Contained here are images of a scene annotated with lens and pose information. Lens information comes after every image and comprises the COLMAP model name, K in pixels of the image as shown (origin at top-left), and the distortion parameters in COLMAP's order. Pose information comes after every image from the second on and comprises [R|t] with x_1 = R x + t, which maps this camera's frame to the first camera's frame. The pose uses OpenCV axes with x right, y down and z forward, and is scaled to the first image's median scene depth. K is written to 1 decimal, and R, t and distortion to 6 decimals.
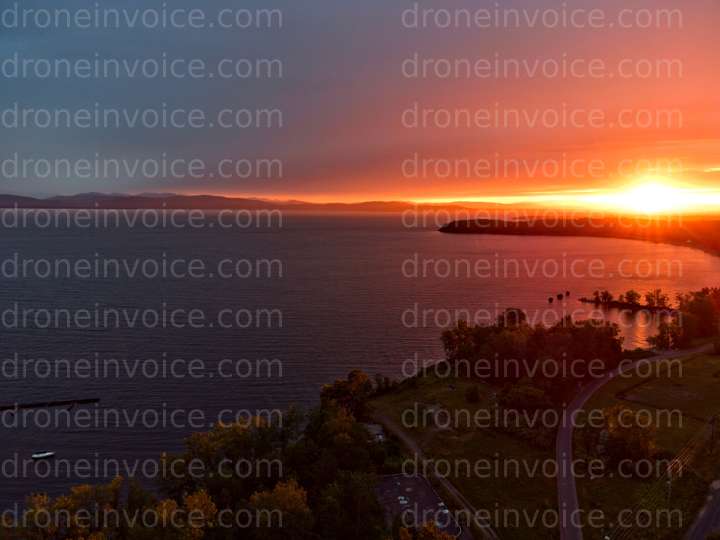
lens RADIAL K [[494.4, 0, 360.0], [0, 494.4, 270.0], [0, 0, 1]] dist [0.001320, -0.001123]
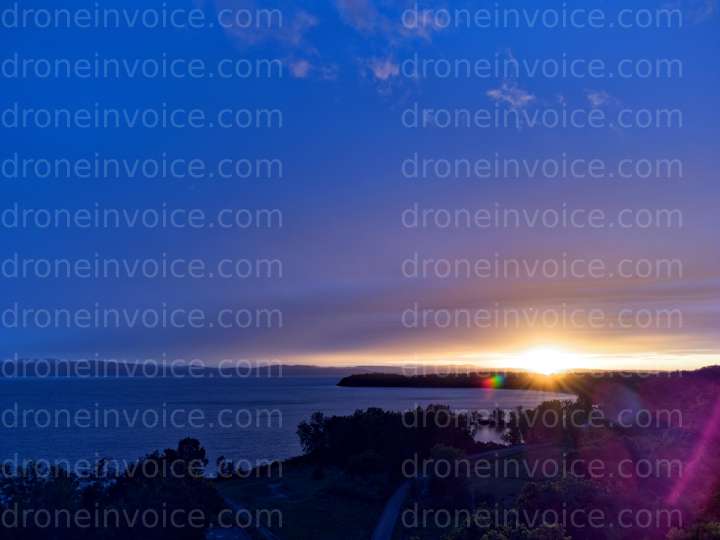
lens RADIAL K [[494.4, 0, 360.0], [0, 494.4, 270.0], [0, 0, 1]] dist [0.001320, -0.001123]
pose [[1.000000, -0.000401, 0.000106, -0.000020], [0.000401, 1.000000, 0.000660, -0.303104], [-0.000107, -0.000660, 1.000000, 0.000208]]
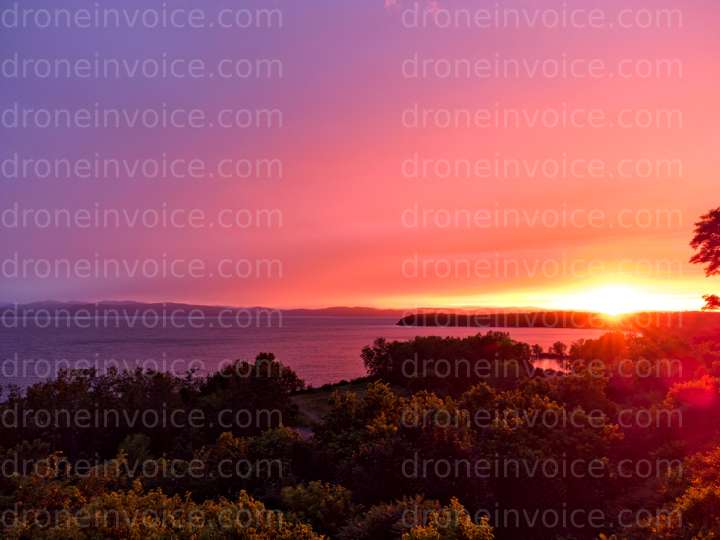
lens RADIAL K [[494.4, 0, 360.0], [0, 494.4, 270.0], [0, 0, 1]] dist [0.001320, -0.001123]
pose [[1.000000, -0.000237, 0.000056, -0.000057], [0.000237, 1.000000, -0.000059, -0.201203], [-0.000056, 0.000059, 1.000000, 0.000066]]
